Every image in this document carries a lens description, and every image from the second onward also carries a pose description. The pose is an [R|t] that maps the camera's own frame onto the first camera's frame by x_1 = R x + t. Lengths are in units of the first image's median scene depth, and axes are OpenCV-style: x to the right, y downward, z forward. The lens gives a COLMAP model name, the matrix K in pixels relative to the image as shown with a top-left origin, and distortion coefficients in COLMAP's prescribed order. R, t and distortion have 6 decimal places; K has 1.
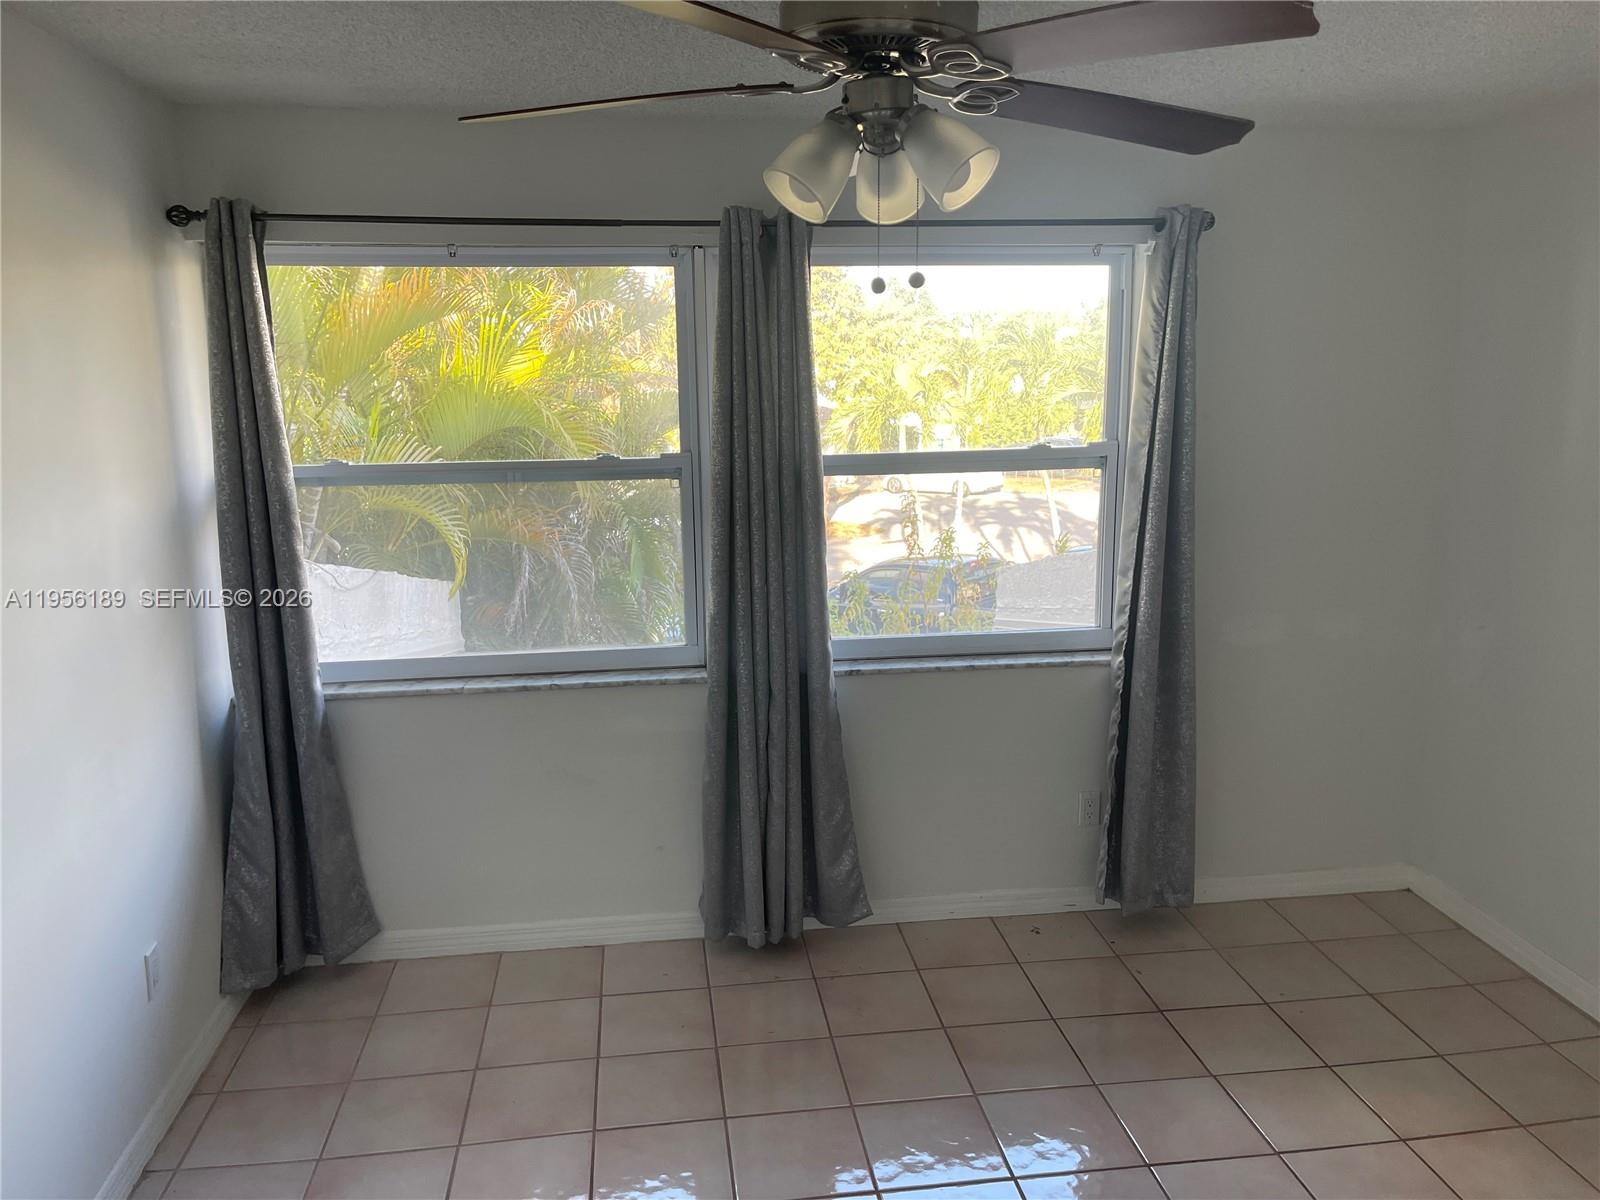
lens RADIAL K [[1194.2, 0, 800.0], [0, 1194.2, 582.6], [0, 0, 1]] dist [-0.024565, -0.000595]
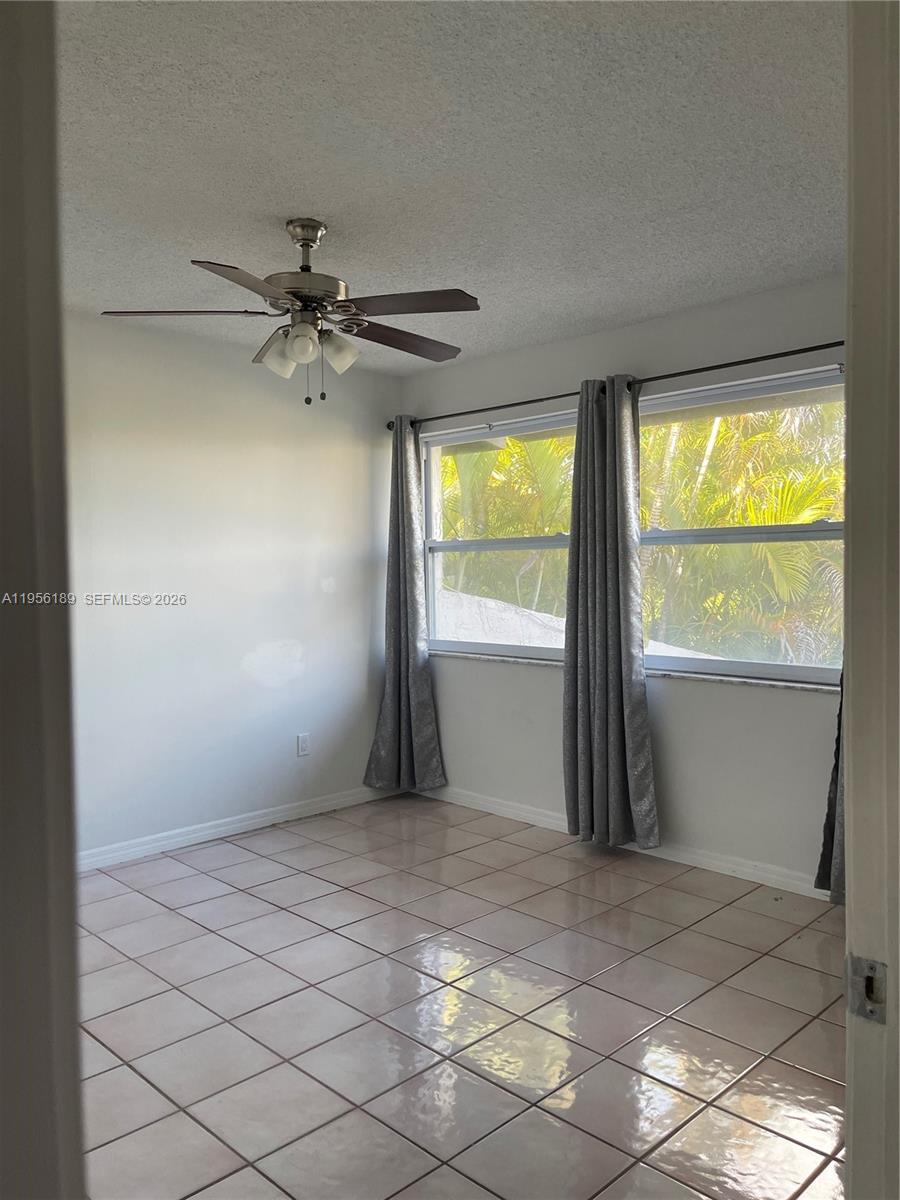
lens RADIAL K [[906.1, 0, 450.0], [0, 906.1, 600.0], [0, 0, 1]] dist [0.038859, 0.003783]
pose [[0.590710, 0.035371, -0.806108, 0.842080], [-0.137114, 0.988909, -0.057083, 0.089436], [0.795149, 0.144248, 0.589008, 0.114996]]
